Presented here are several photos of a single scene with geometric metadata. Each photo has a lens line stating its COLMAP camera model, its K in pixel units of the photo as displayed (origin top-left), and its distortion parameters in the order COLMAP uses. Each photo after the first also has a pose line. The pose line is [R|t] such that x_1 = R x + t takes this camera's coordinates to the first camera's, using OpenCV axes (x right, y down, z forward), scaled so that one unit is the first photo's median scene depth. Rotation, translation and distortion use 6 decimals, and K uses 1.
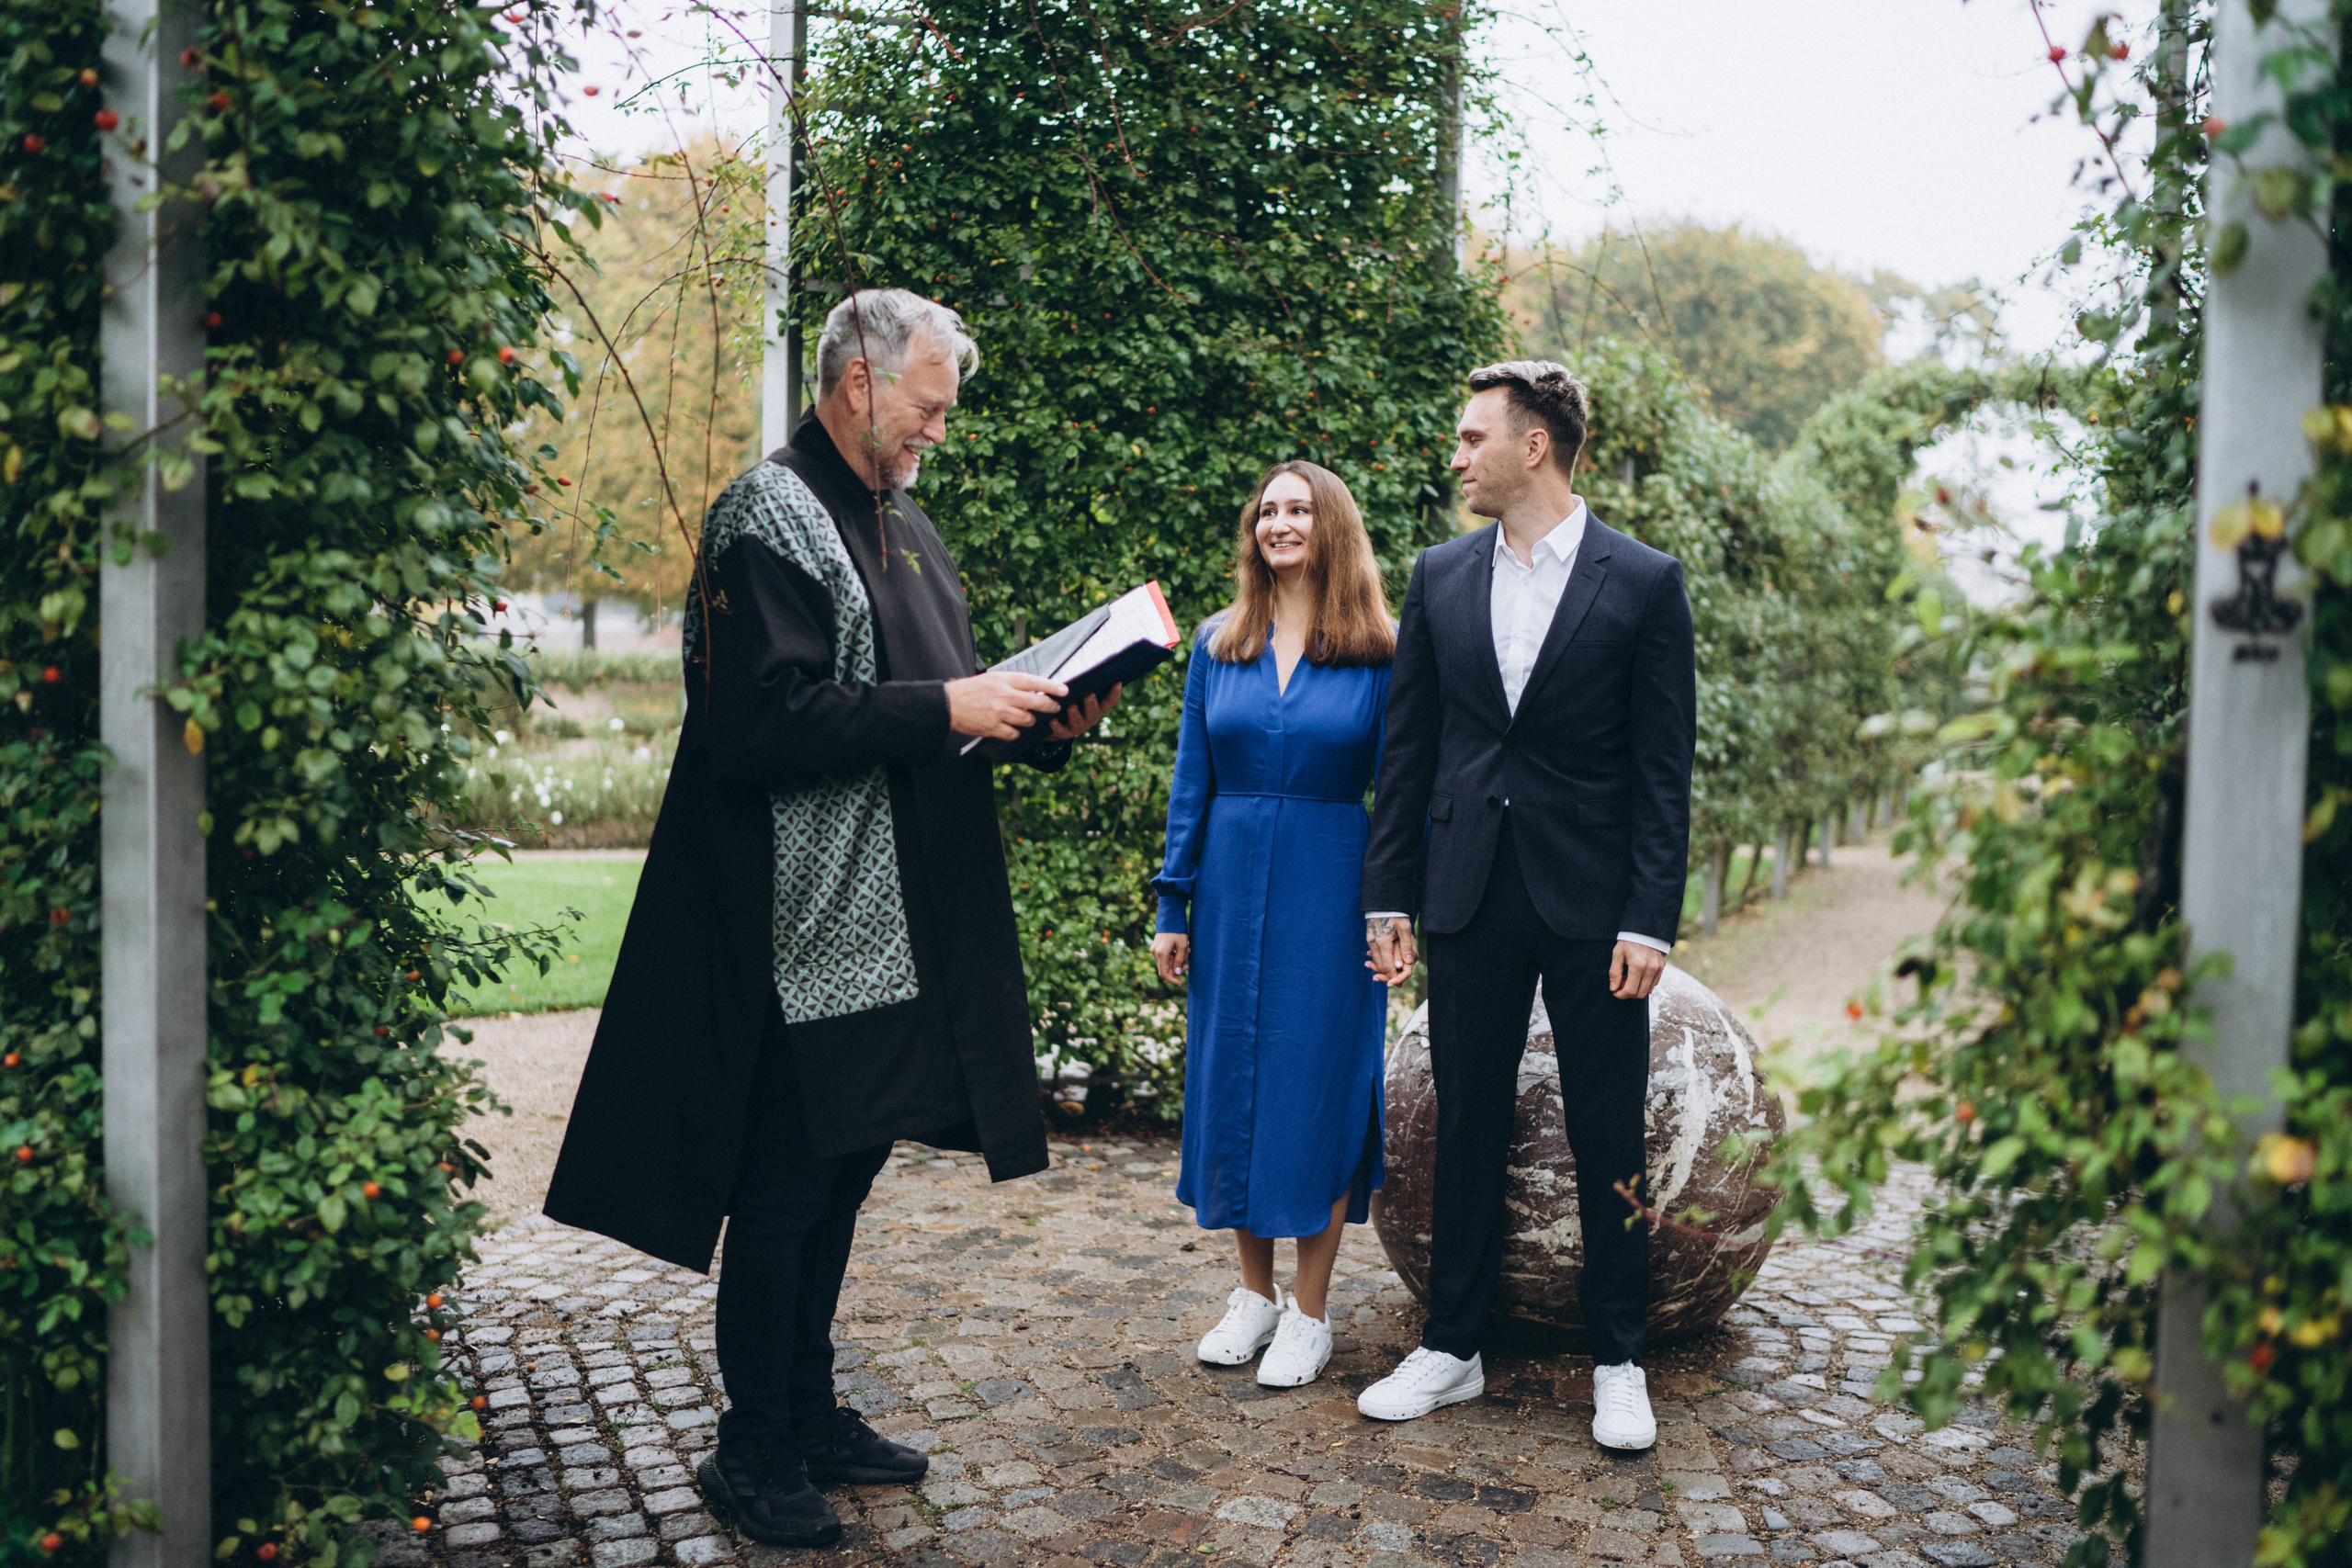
lens RADIAL K [[2318.7, 0, 1218.2], [0, 2318.7, 843.4], [0, 0, 1]] dist [-0.048448, 0.000000]
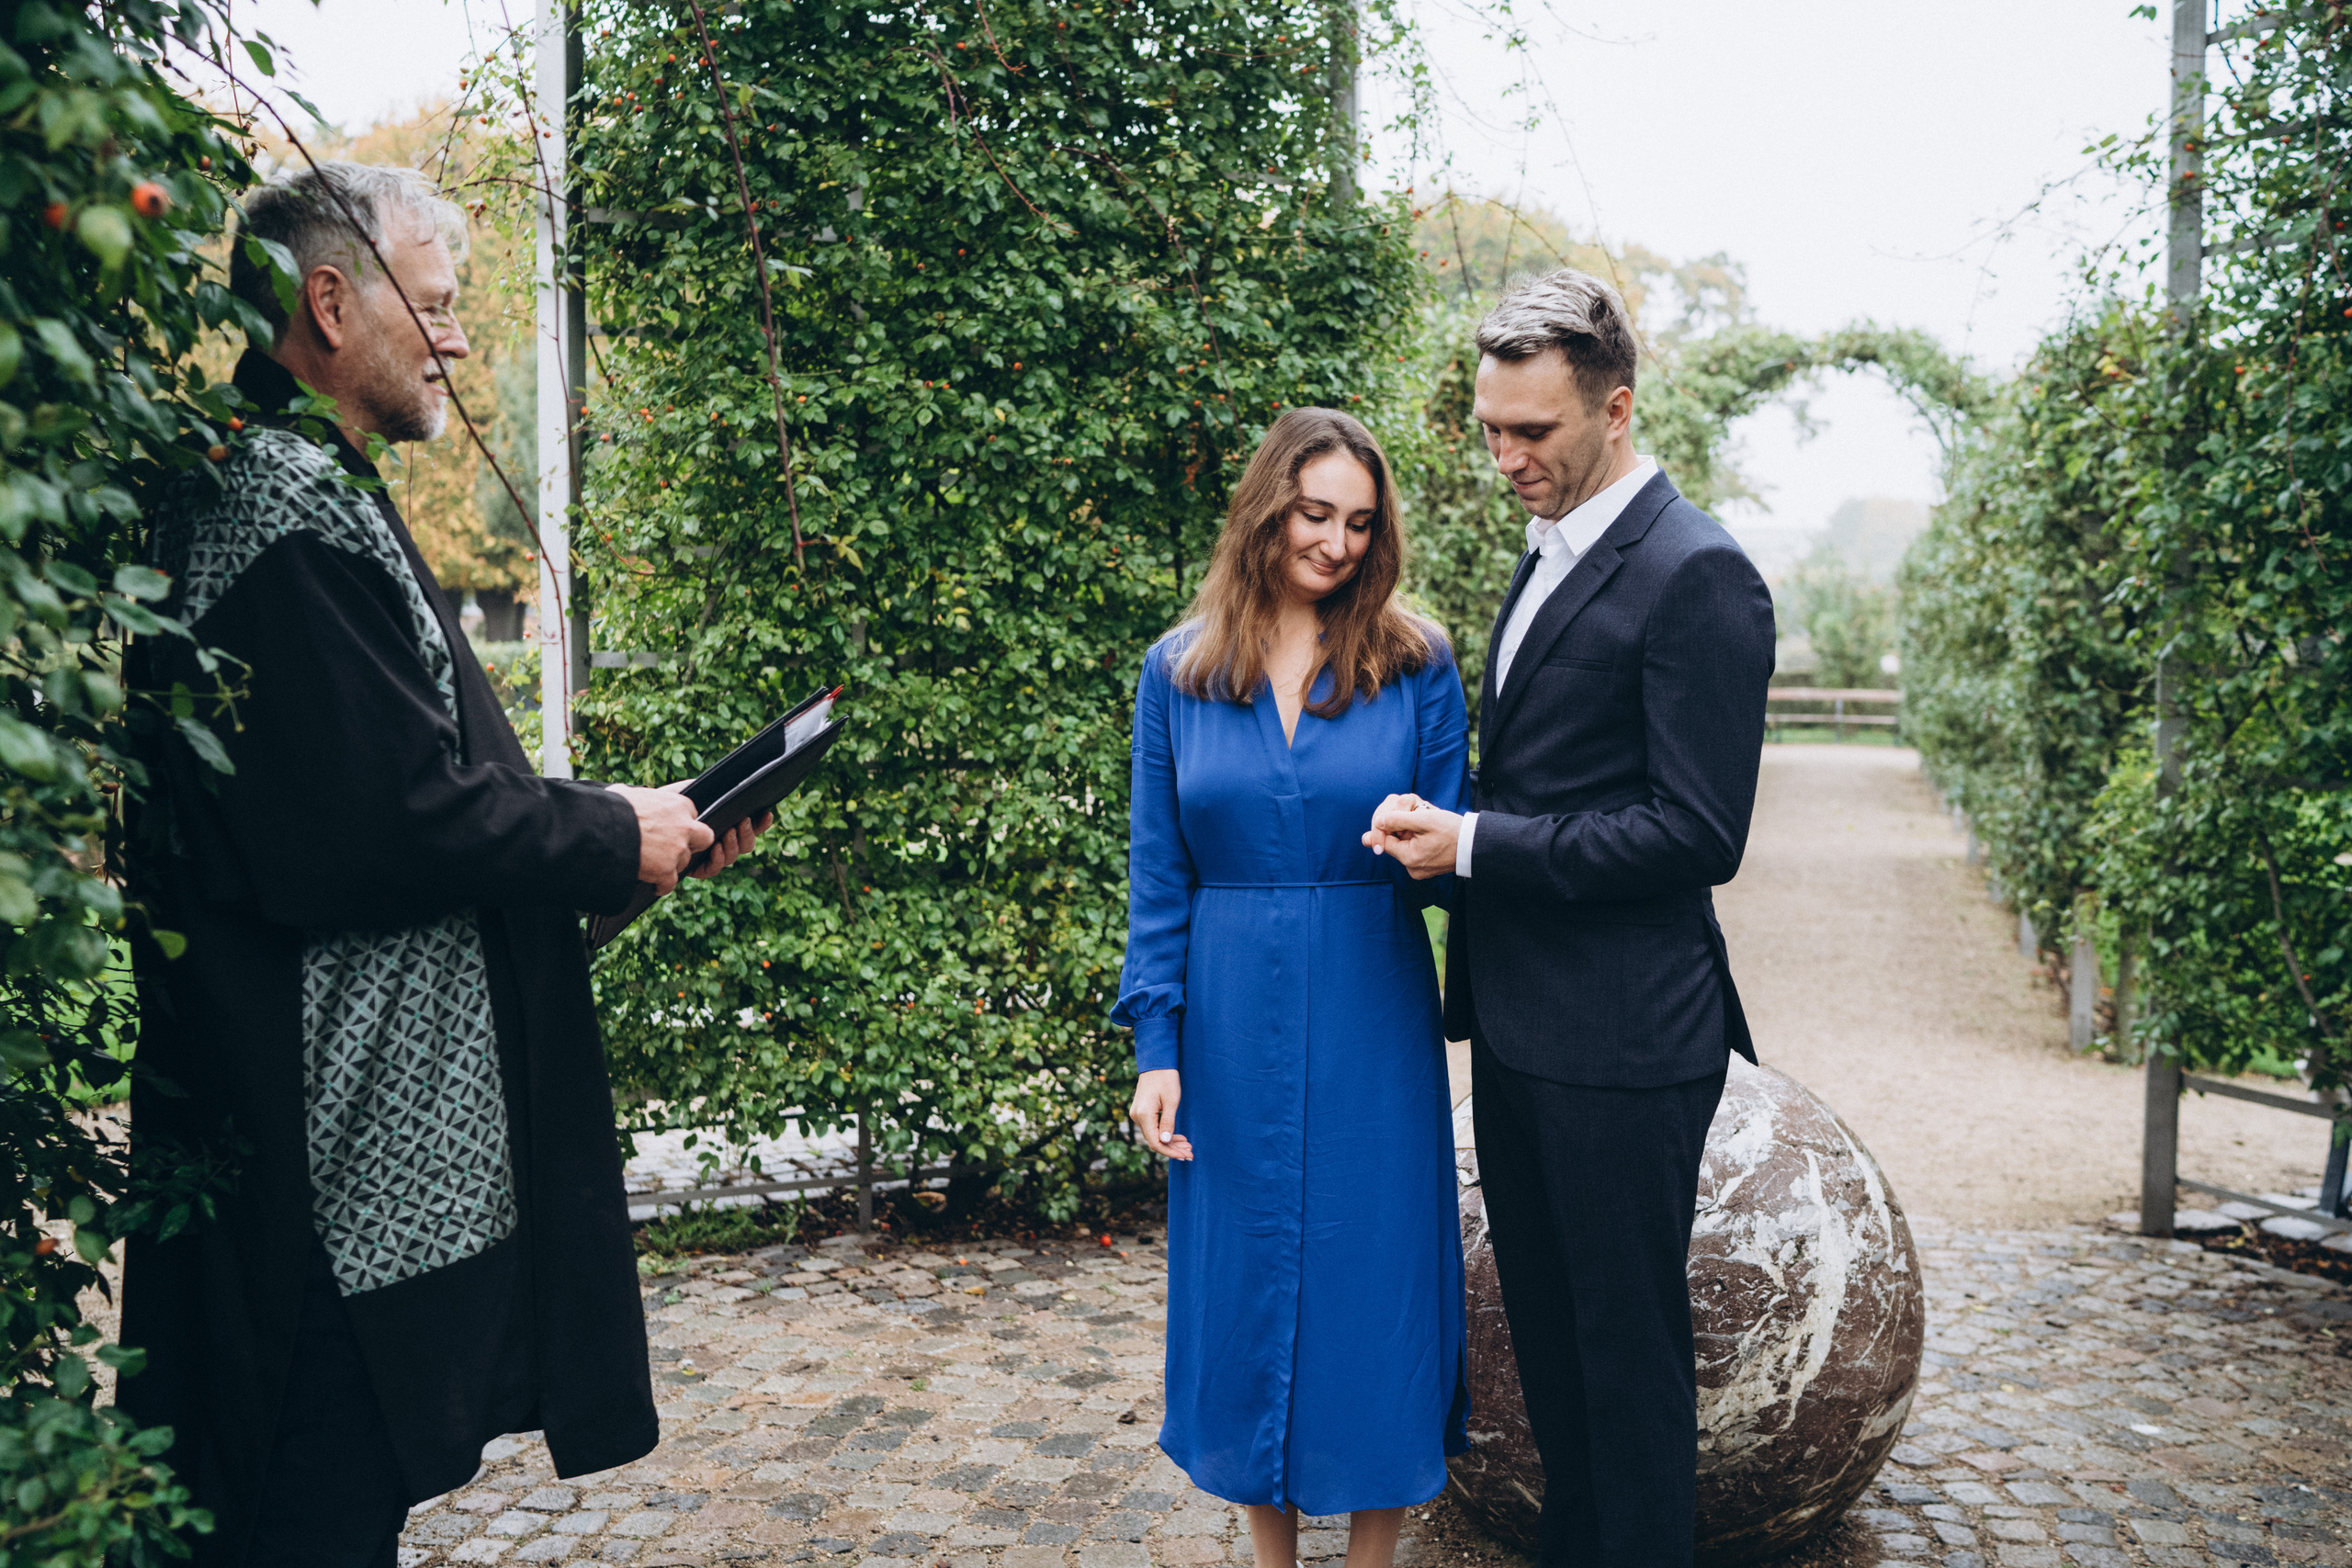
lens RADIAL K [[2318.7, 0, 1214.8], [0, 2318.7, 844.2], [0, 0, 1]] dist [-0.048448, 0.000000]
pose [[0.994561, -0.025965, 0.100866, -0.046235], [0.025065, 0.999634, 0.010188, -0.023294], [-0.101094, -0.007604, 0.994848, 0.169981]]
